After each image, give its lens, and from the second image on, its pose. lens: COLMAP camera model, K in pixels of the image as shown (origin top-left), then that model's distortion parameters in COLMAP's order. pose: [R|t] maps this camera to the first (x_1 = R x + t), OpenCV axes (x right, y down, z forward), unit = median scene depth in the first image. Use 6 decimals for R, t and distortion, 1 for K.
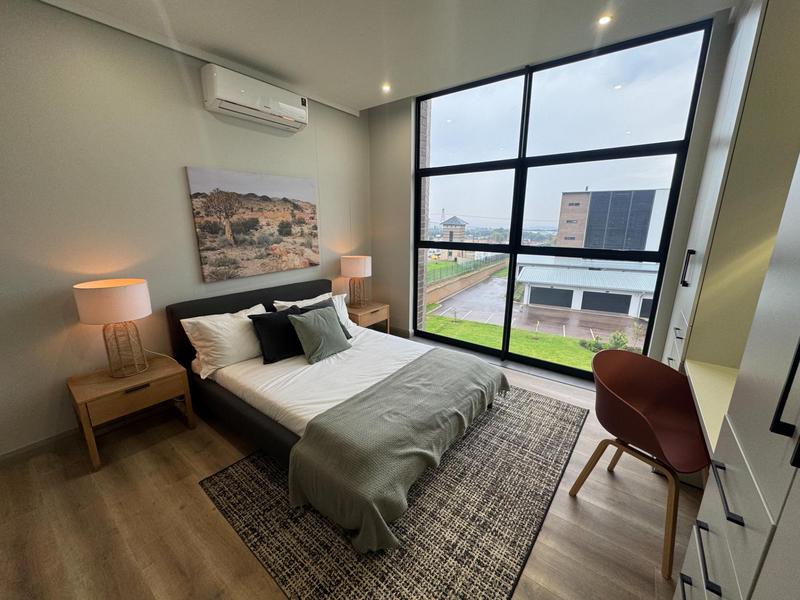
lens RADIAL K [[318.4, 0, 400.8], [0, 318.4, 299.9], [0, 0, 1]] dist [-0.003311, -0.000091]
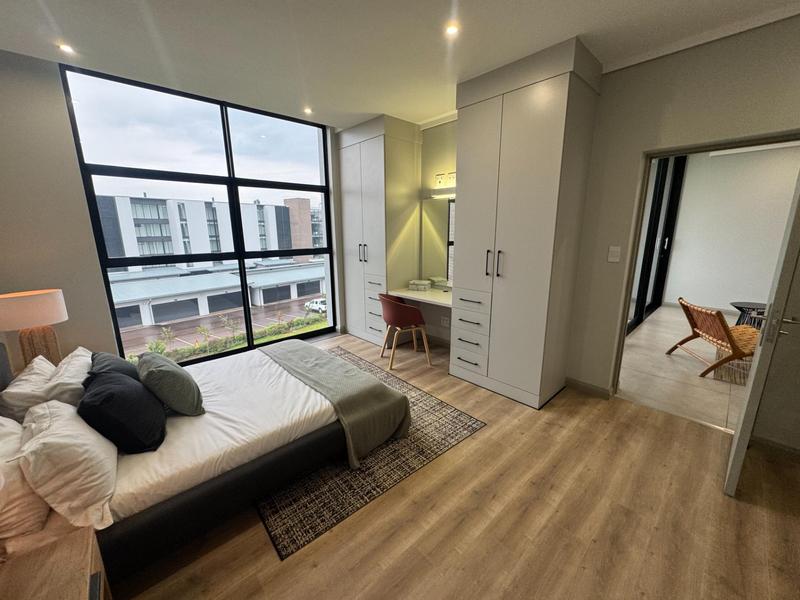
lens RADIAL K [[318.4, 0, 400.8], [0, 318.4, 299.9], [0, 0, 1]] dist [-0.003311, -0.000091]
pose [[0.176960, -0.219312, 0.959473, -0.853228], [0.239906, 0.955065, 0.174058, -0.084764], [-0.954531, 0.199382, 0.221622, 0.285983]]
